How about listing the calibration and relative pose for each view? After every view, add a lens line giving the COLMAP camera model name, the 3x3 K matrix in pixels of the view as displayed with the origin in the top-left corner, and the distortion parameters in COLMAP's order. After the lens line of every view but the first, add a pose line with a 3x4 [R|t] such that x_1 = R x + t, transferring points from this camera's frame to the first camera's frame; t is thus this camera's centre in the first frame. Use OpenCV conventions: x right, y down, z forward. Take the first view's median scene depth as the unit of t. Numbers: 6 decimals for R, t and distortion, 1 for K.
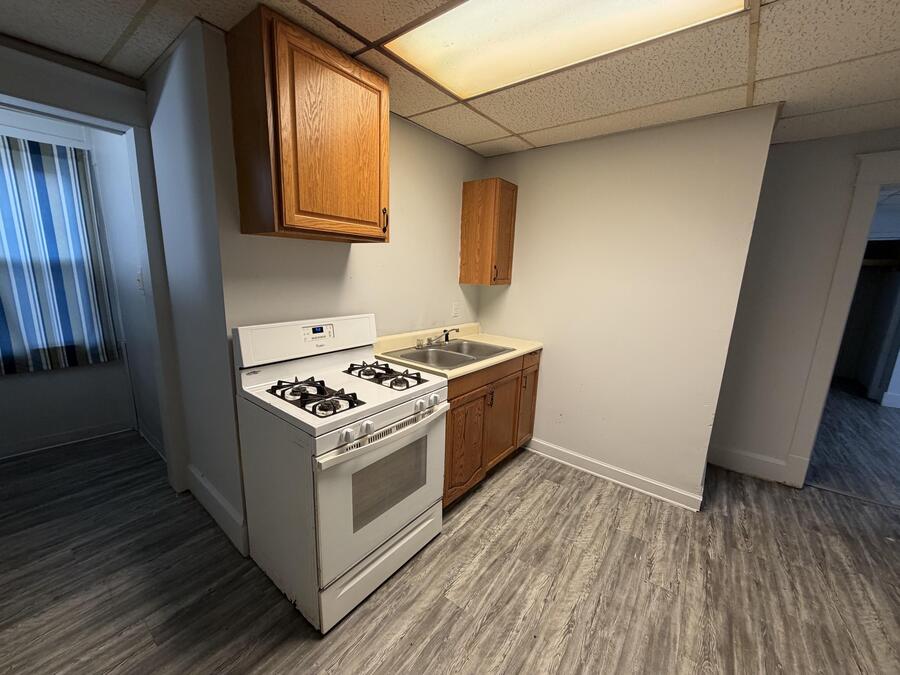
lens RADIAL K [[352.6, 0, 450.0], [0, 352.6, 337.5], [0, 0, 1]] dist [0.008570, -0.000019]
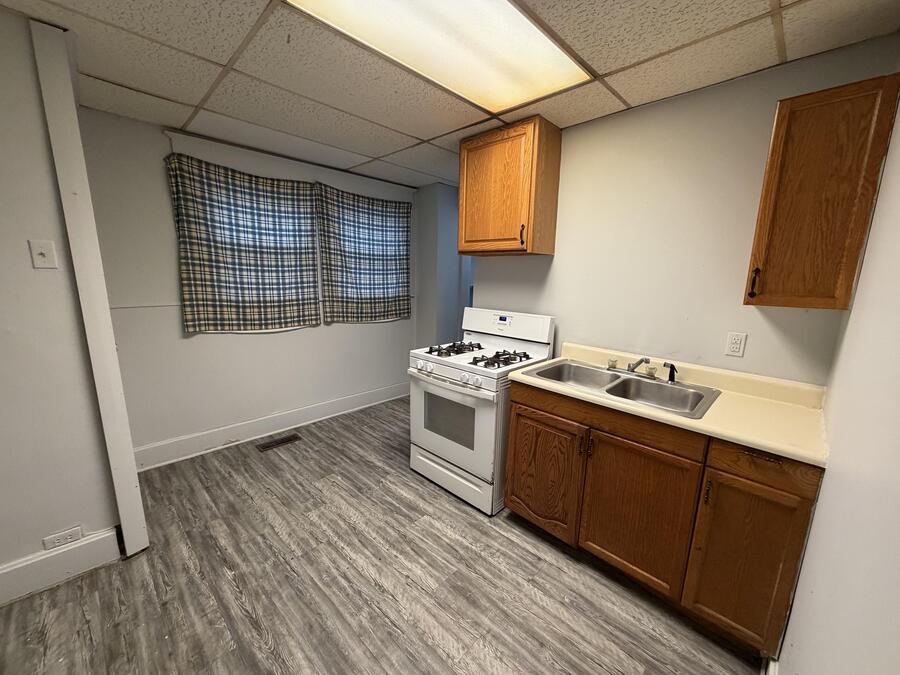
lens RADIAL K [[352.6, 0, 450.0], [0, 352.6, 337.5], [0, 0, 1]] dist [0.008570, -0.000019]
pose [[-0.096826, 0.141874, -0.985138, 1.116958], [-0.222094, 0.961752, 0.160335, -0.136297], [0.970206, 0.234317, -0.061613, 0.948411]]
